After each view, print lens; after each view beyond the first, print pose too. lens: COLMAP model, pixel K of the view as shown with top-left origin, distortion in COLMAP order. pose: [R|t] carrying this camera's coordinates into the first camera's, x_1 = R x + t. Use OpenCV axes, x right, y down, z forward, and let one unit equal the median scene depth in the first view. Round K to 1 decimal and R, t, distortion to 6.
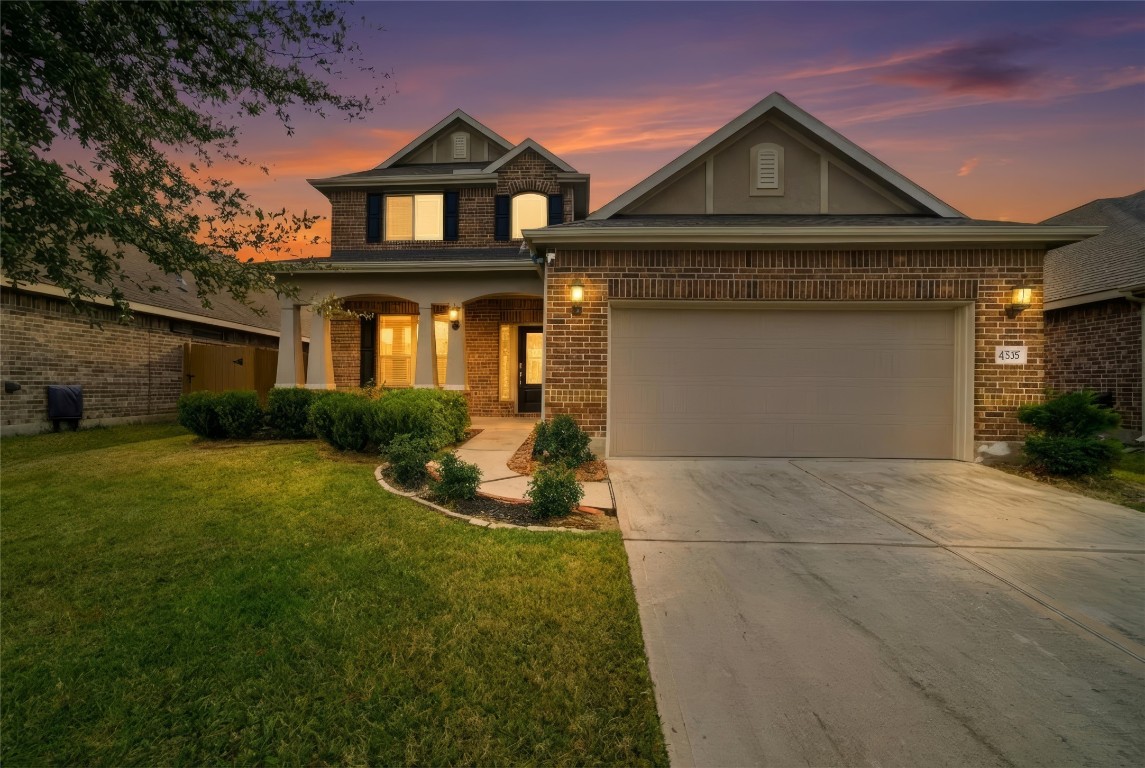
lens RADIAL K [[426.3, 0, 567.7], [0, 426.3, 386.9], [0, 0, 1]] dist [0.000497, 0.000251]
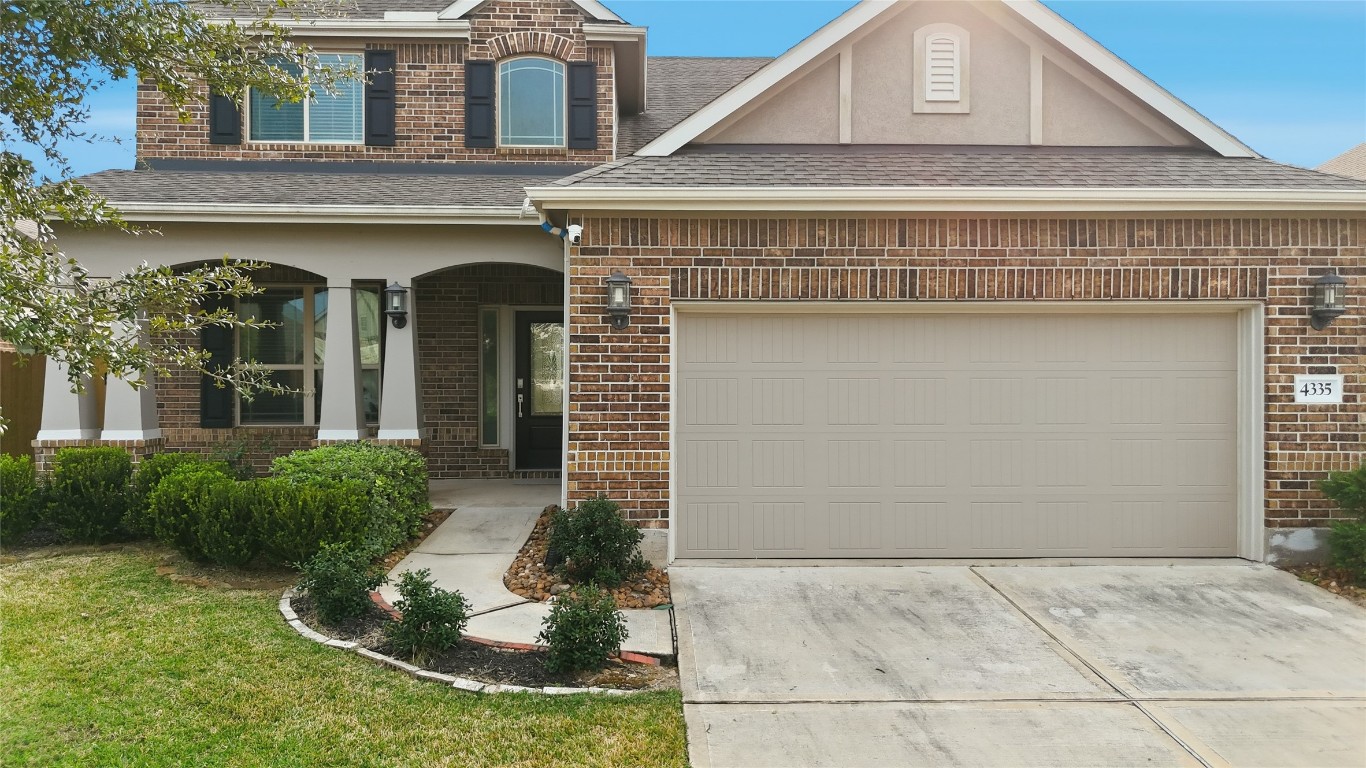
lens RADIAL K [[898.0, 0, 676.9], [0, 898.0, 384.1], [0, 0, 1]] dist [0.123723, -0.150406]
pose [[0.997283, -0.006982, 0.073329, 0.009076], [0.006659, 0.999967, 0.004647, -0.094744], [-0.073359, -0.004146, 0.997297, -0.268630]]
